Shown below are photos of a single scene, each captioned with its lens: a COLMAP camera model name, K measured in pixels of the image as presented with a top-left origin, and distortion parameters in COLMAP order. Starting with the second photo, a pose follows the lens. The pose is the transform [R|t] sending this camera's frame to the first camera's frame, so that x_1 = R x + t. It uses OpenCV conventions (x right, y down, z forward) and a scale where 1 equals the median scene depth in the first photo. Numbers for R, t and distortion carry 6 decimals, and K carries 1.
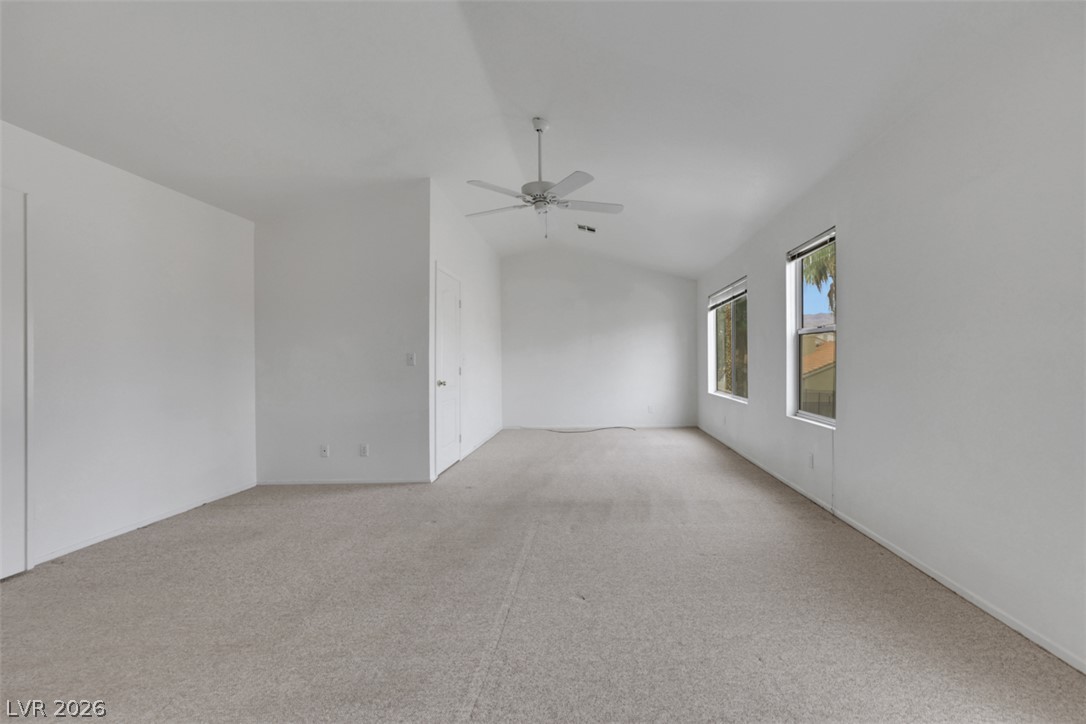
lens RADIAL K [[447.6, 0, 542.7], [0, 447.6, 360.4], [0, 0, 1]] dist [0.001213, 0.000129]
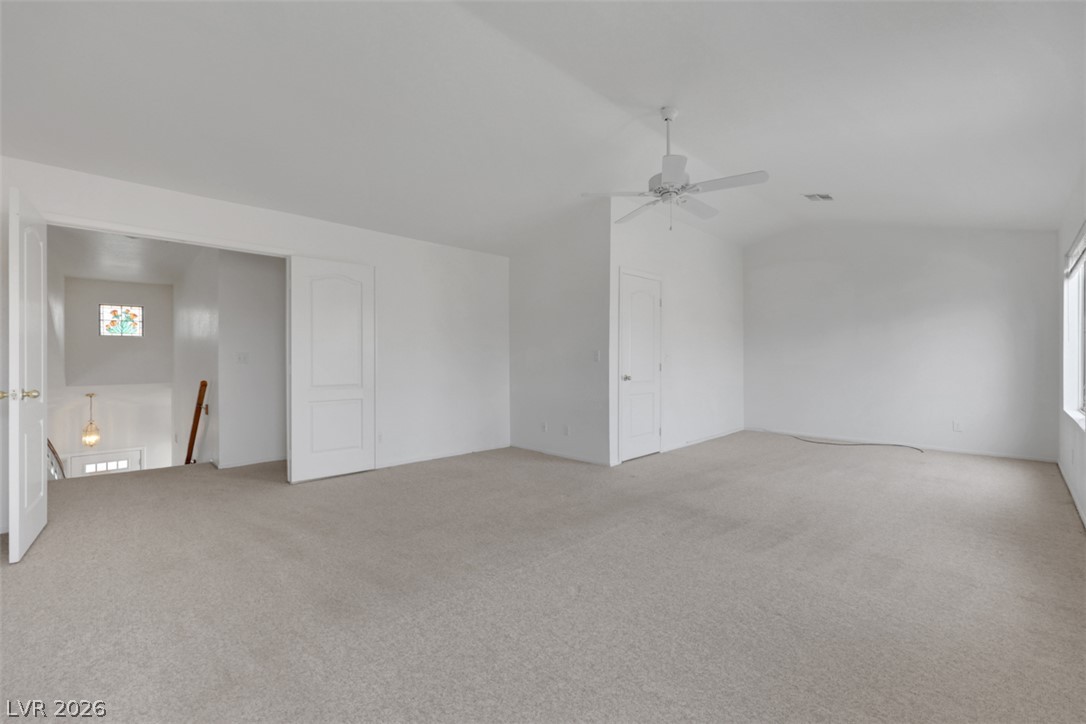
lens RADIAL K [[414.4, 0, 540.7], [0, 414.4, 359.3], [0, 0, 1]] dist [-0.000592, 0.000139]
pose [[0.736588, 0.006647, -0.676309, 0.398742], [-0.002143, 0.999970, 0.007494, -0.001607], [0.676338, -0.004071, 0.736580, 0.151610]]
